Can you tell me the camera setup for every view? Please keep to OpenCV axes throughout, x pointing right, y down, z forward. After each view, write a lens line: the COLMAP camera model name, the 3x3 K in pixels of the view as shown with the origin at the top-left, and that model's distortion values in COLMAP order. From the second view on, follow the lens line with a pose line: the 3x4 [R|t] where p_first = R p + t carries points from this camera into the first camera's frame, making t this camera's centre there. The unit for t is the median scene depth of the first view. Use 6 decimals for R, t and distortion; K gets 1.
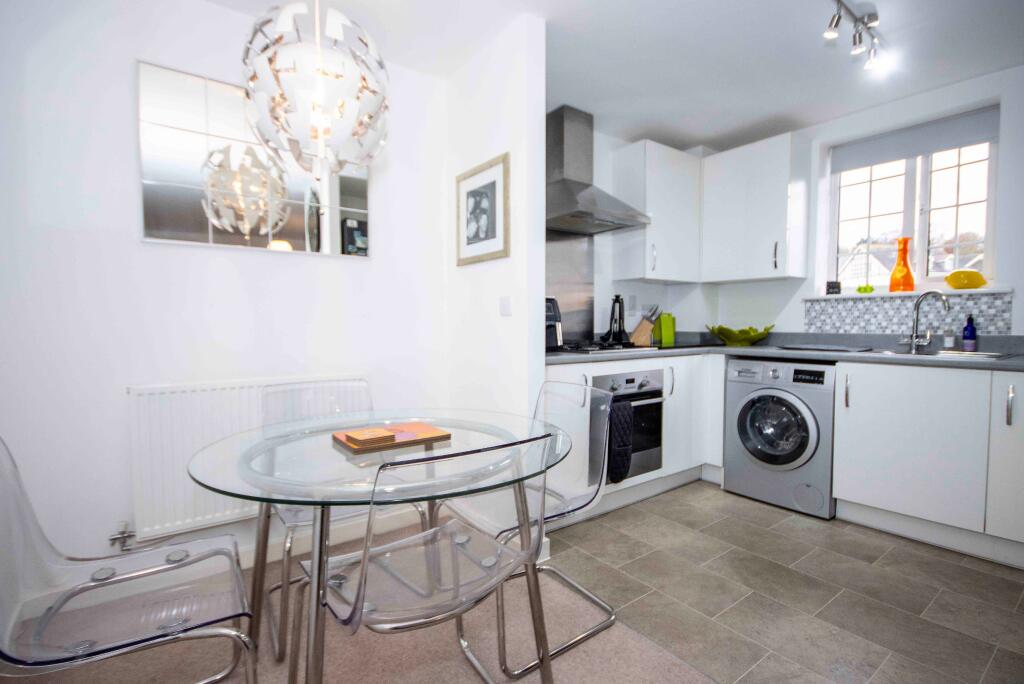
lens RADIAL K [[490.8, 0, 515.8], [0, 490.8, 349.2], [0, 0, 1]] dist [0.013924, -0.011047]
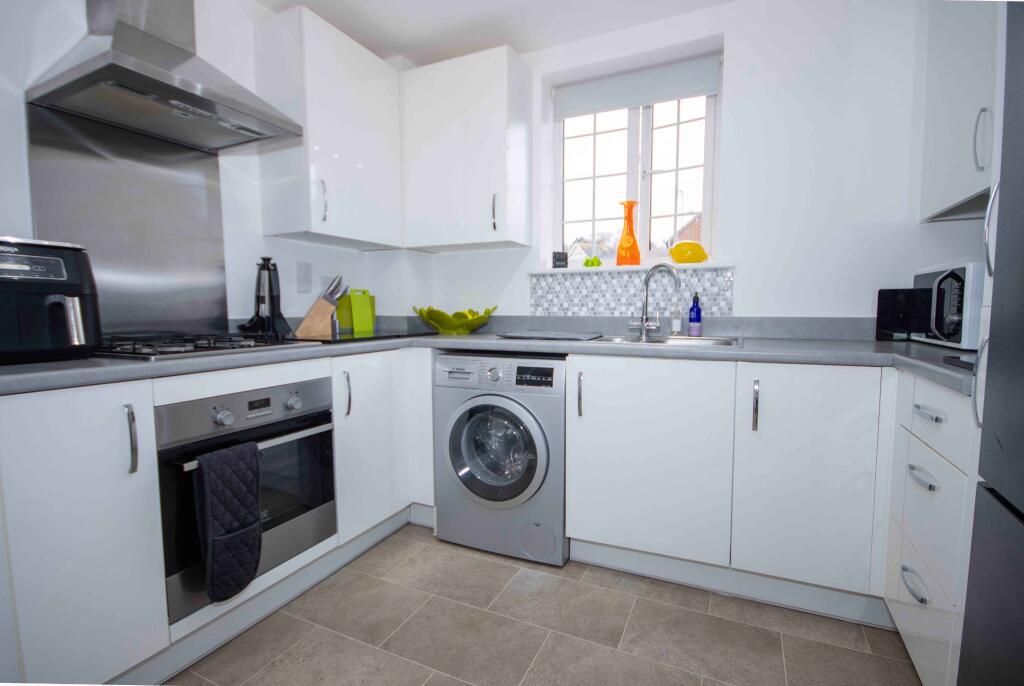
lens RADIAL K [[490.8, 0, 515.8], [0, 490.8, 350.2], [0, 0, 1]] dist [0.013924, -0.011047]
pose [[0.884730, -0.040122, 0.464374, 0.218535], [0.025908, 0.998981, 0.036953, -0.009339], [-0.465383, -0.020663, 0.884868, 0.346521]]
